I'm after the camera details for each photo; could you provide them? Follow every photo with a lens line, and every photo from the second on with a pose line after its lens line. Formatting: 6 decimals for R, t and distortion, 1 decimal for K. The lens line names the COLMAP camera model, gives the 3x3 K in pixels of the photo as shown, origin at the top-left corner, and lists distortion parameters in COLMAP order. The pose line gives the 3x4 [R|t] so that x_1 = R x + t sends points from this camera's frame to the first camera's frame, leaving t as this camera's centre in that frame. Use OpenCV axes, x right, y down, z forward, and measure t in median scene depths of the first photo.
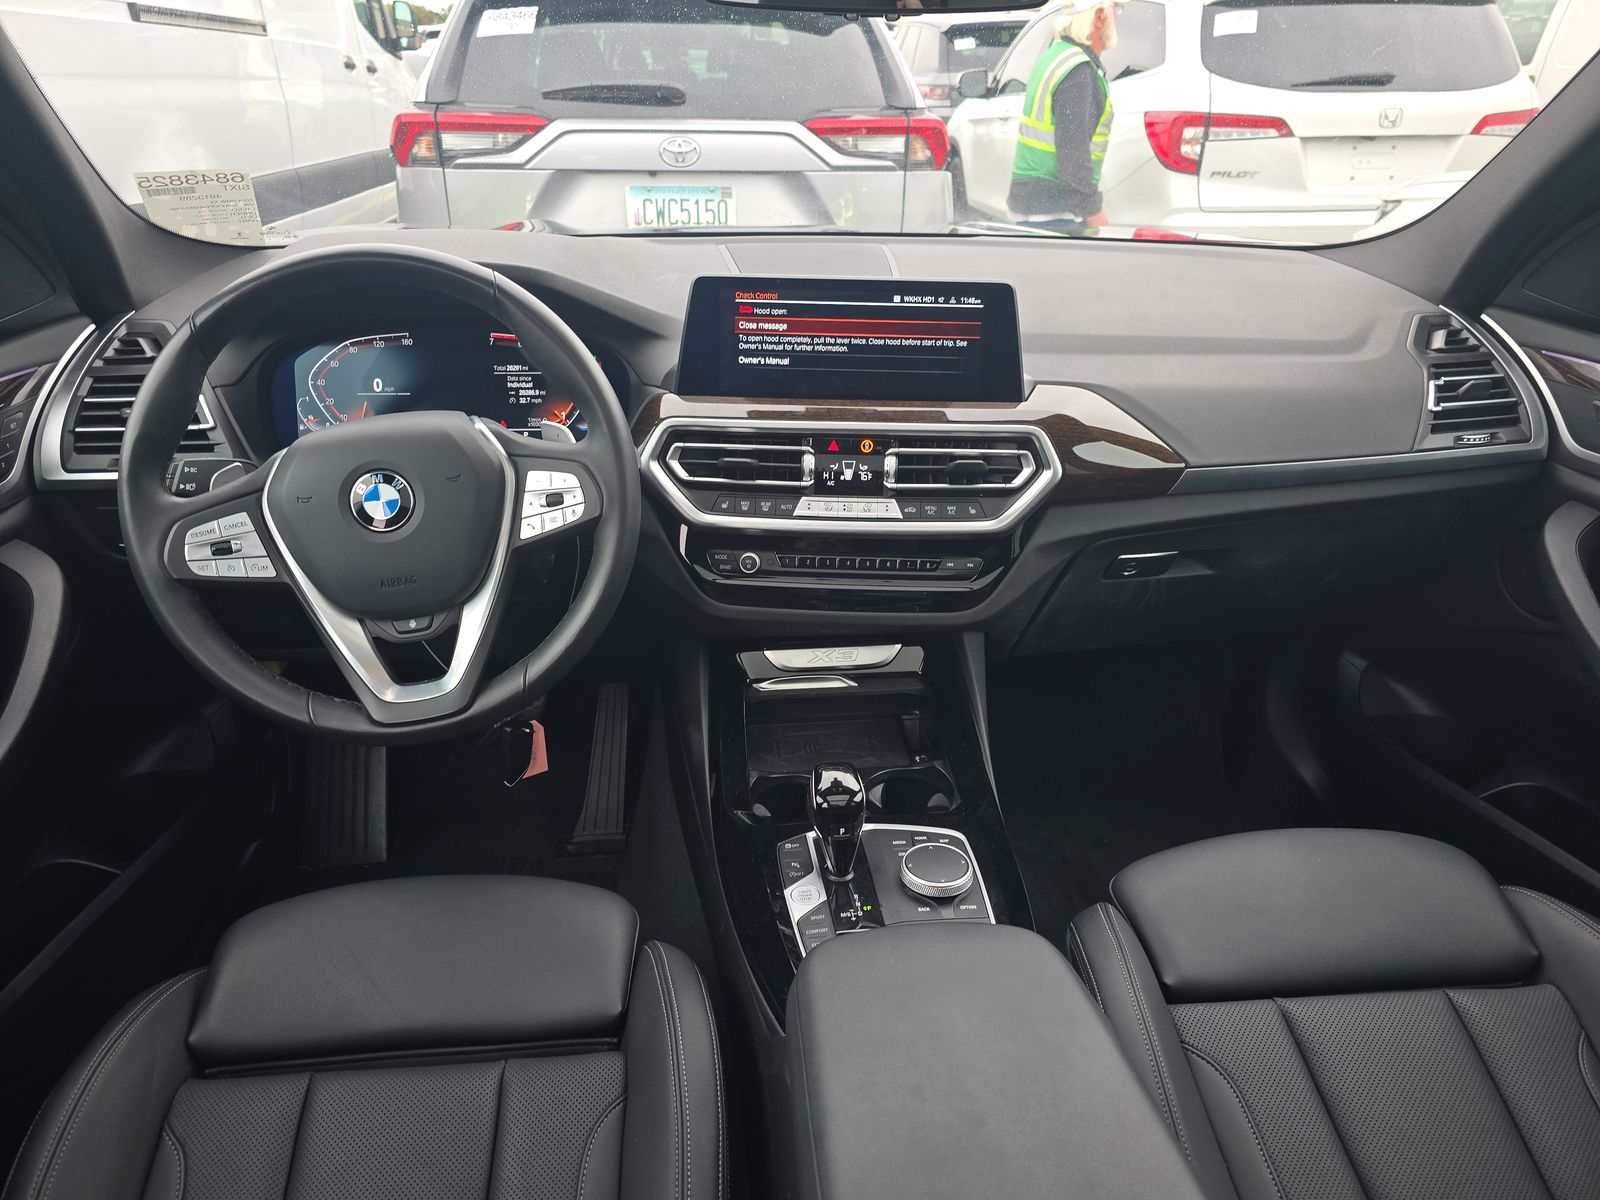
lens RADIAL K [[962.0, 0, 807.7], [0, 962.0, 599.8], [0, 0, 1]] dist [-0.006780, -0.015409]
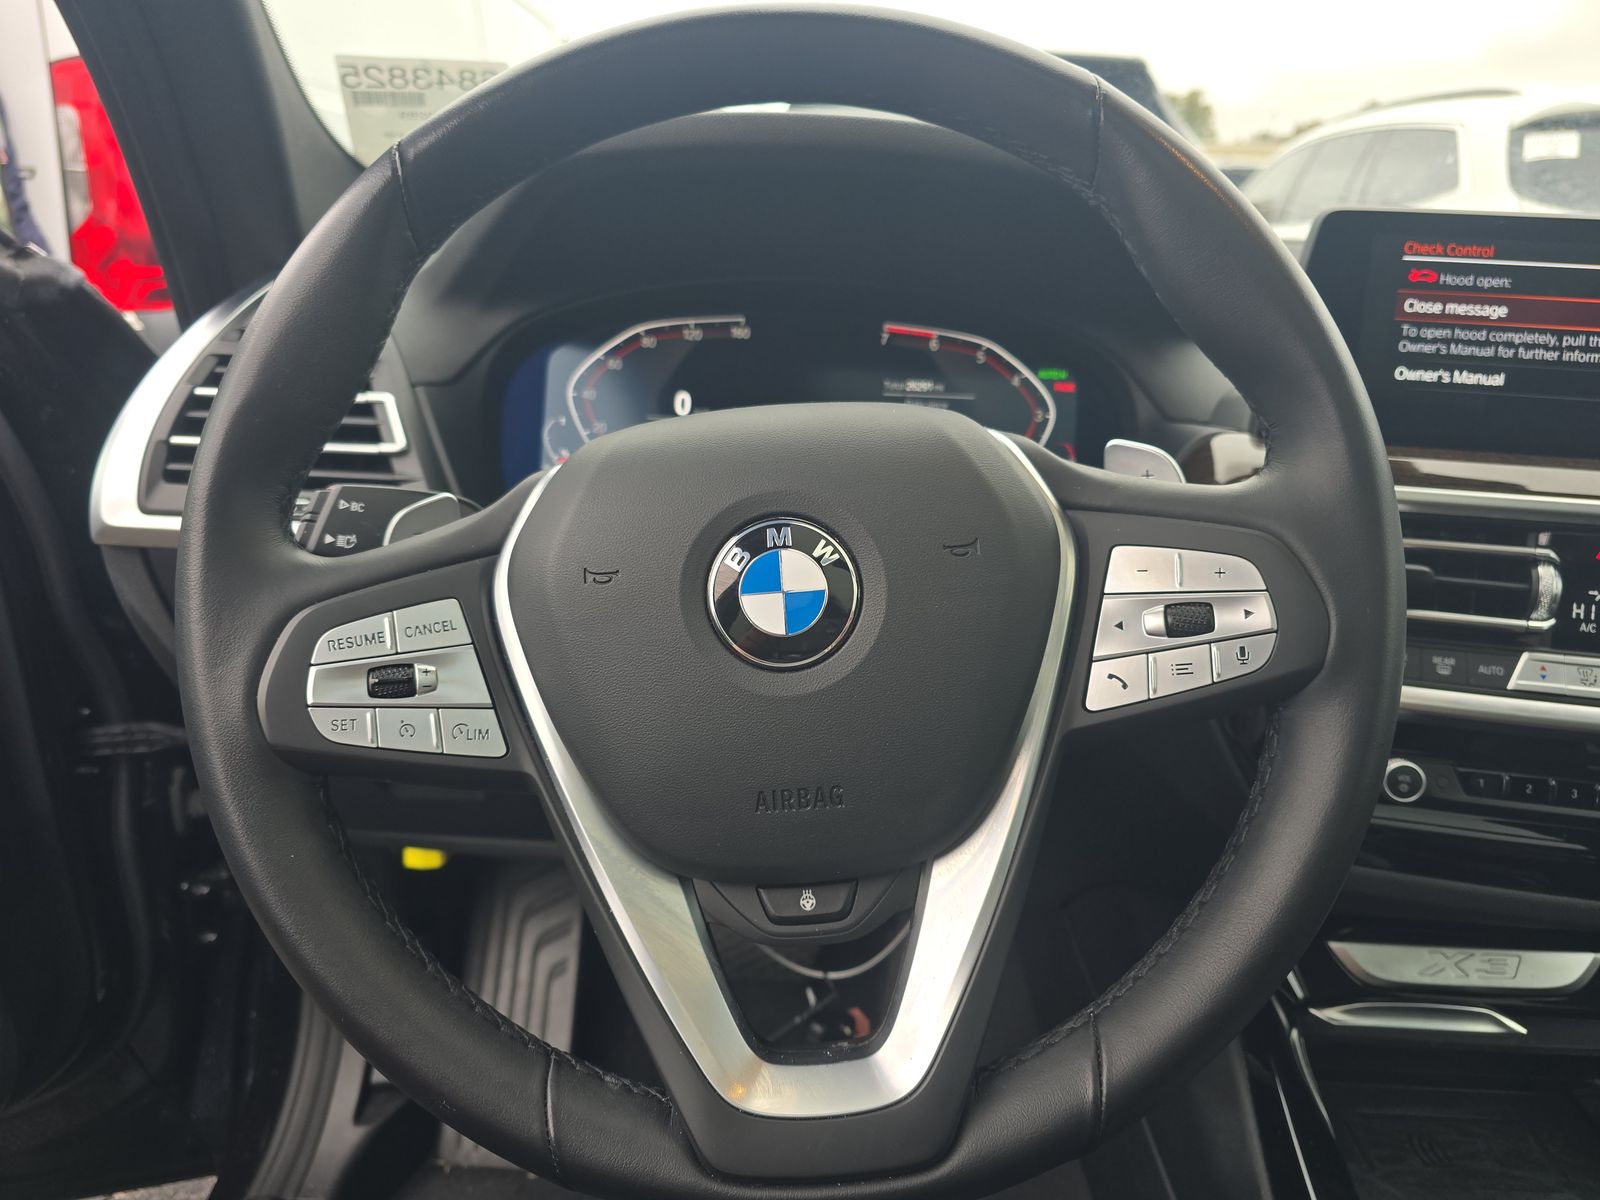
lens RADIAL K [[962.0, 0, 799.8], [0, 962.0, 606.6], [0, 0, 1]] dist [-0.006780, -0.015409]
pose [[0.988253, 0.063302, -0.139102, -0.307685], [-0.082634, 0.986991, -0.137915, -0.034168], [0.128562, 0.147789, 0.980627, 0.491980]]
